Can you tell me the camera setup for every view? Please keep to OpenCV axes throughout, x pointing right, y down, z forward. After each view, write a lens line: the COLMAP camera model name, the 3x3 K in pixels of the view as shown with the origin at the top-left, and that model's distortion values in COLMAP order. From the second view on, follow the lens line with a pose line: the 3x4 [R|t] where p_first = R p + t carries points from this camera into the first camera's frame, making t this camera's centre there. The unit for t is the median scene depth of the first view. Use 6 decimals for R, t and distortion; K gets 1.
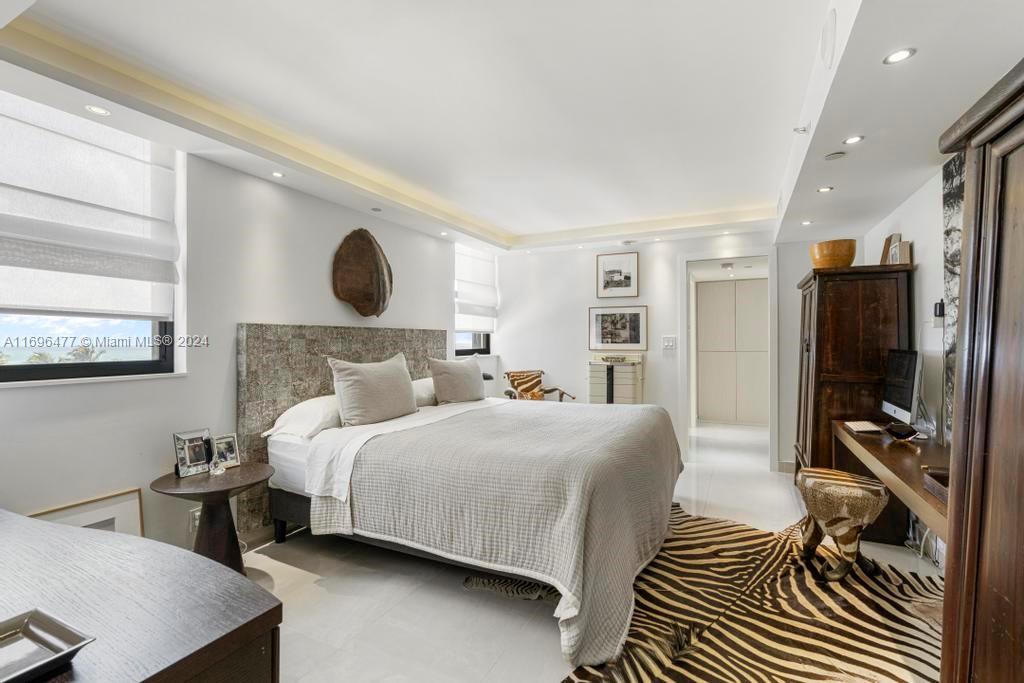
lens RADIAL K [[457.9, 0, 510.1], [0, 457.9, 364.2], [0, 0, 1]] dist [0.000096, -0.000002]
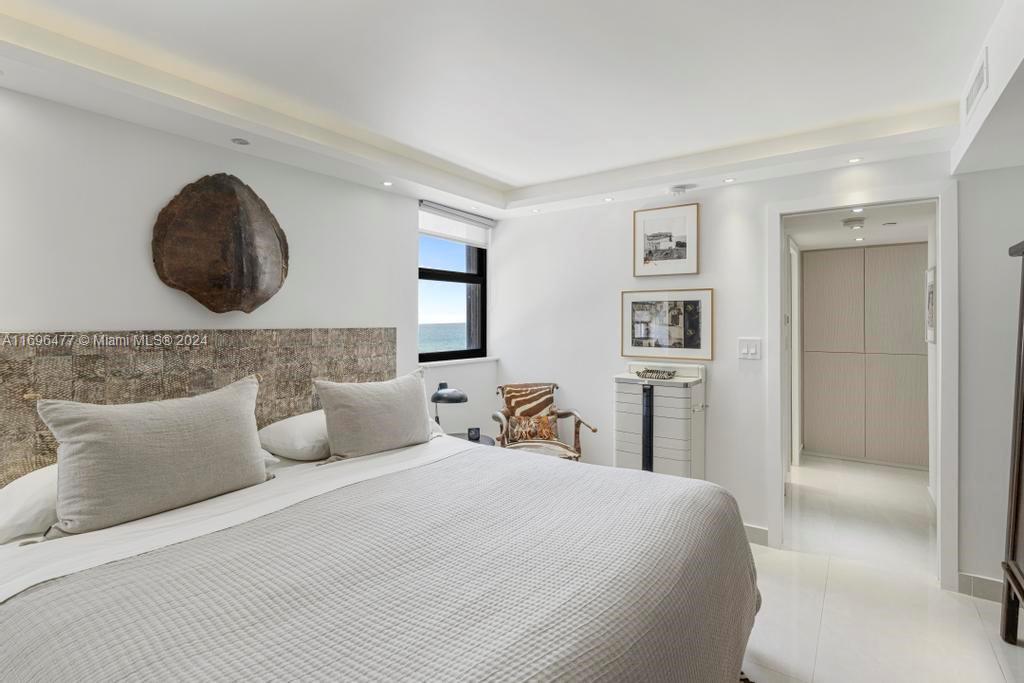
lens RADIAL K [[474.8, 0, 515.3], [0, 474.8, 337.7], [0, 0, 1]] dist [-0.002543, -0.000103]
pose [[0.986794, 0.008625, -0.161753, 0.142631], [-0.010806, 0.999862, -0.012609, -0.050947], [0.161621, 0.014191, 0.986751, 0.329809]]
